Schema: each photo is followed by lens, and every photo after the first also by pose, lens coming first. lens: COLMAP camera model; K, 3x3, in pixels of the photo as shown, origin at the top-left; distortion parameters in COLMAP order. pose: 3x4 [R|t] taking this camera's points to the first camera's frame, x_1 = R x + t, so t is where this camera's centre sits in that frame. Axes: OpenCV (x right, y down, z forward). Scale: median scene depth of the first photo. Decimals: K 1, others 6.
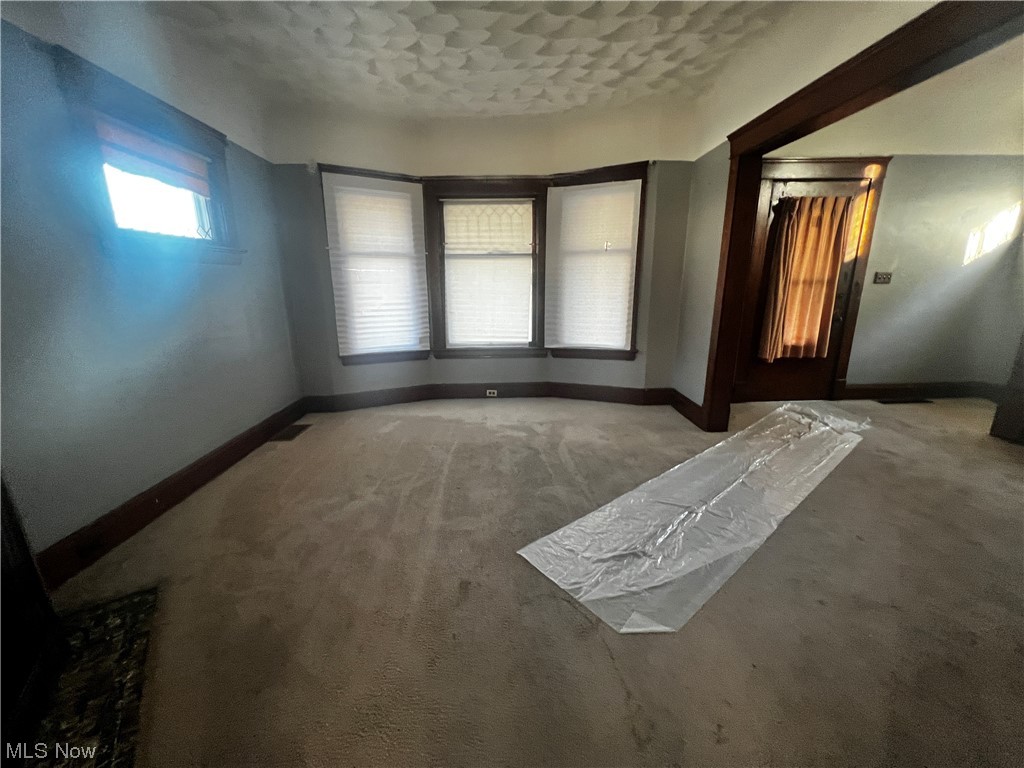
lens RADIAL K [[410.8, 0, 511.8], [0, 410.8, 383.3], [0, 0, 1]] dist [-0.000532, 0.000791]
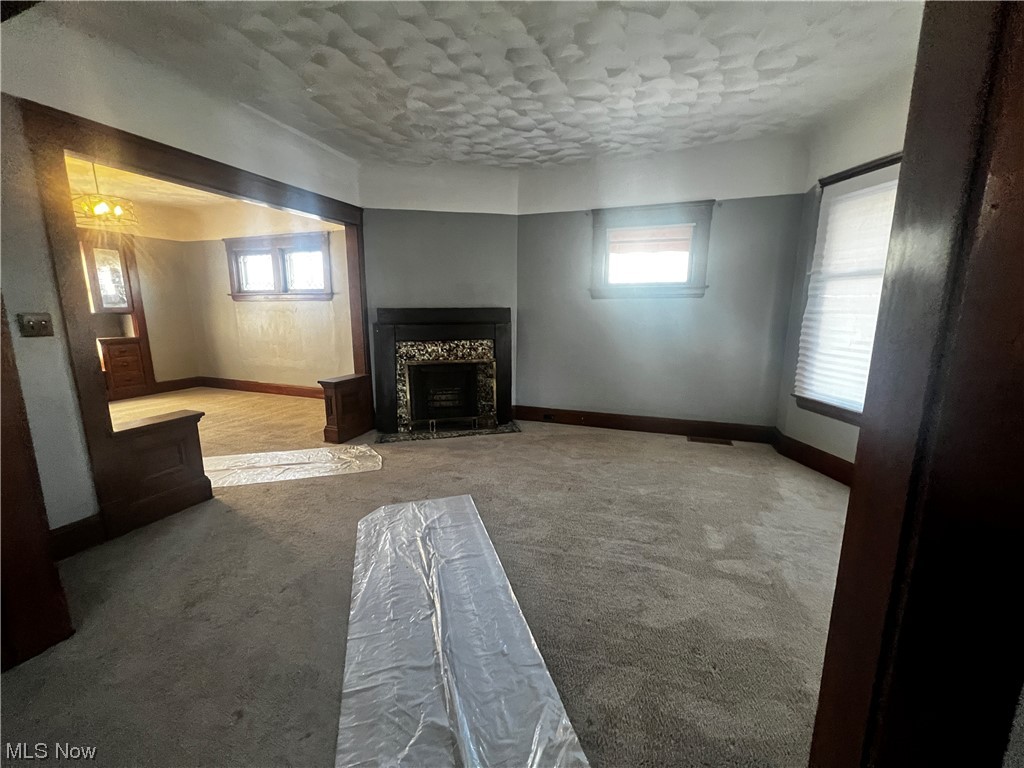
lens RADIAL K [[410.8, 0, 511.4], [0, 410.8, 384.7], [0, 0, 1]] dist [-0.000532, 0.000791]
pose [[-0.382337, 0.174921, -0.907315, 0.686503], [-0.216299, 0.937695, 0.271925, -0.220434], [0.898350, 0.300218, -0.320681, 0.833901]]
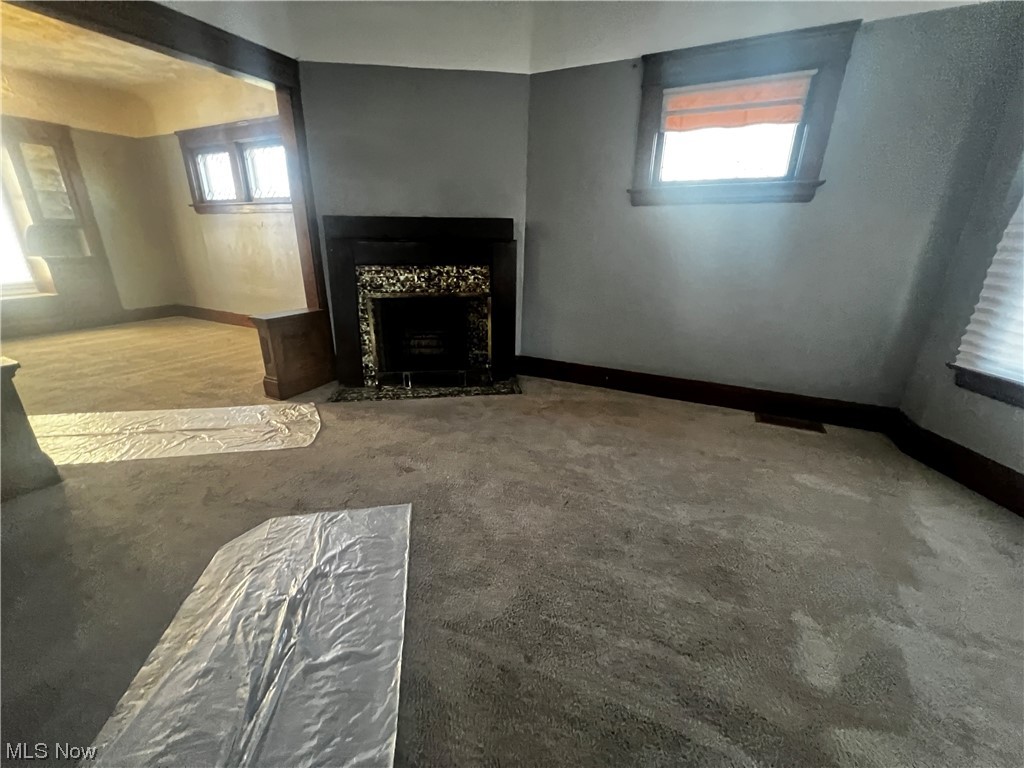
lens RADIAL K [[410.8, 0, 512.0], [0, 410.8, 385.8], [0, 0, 1]] dist [-0.000532, 0.000791]
pose [[-0.471178, 0.298453, -0.830010, 0.347220], [-0.219073, 0.871929, 0.437889, -0.172290], [0.854399, 0.388157, -0.345451, 0.800278]]
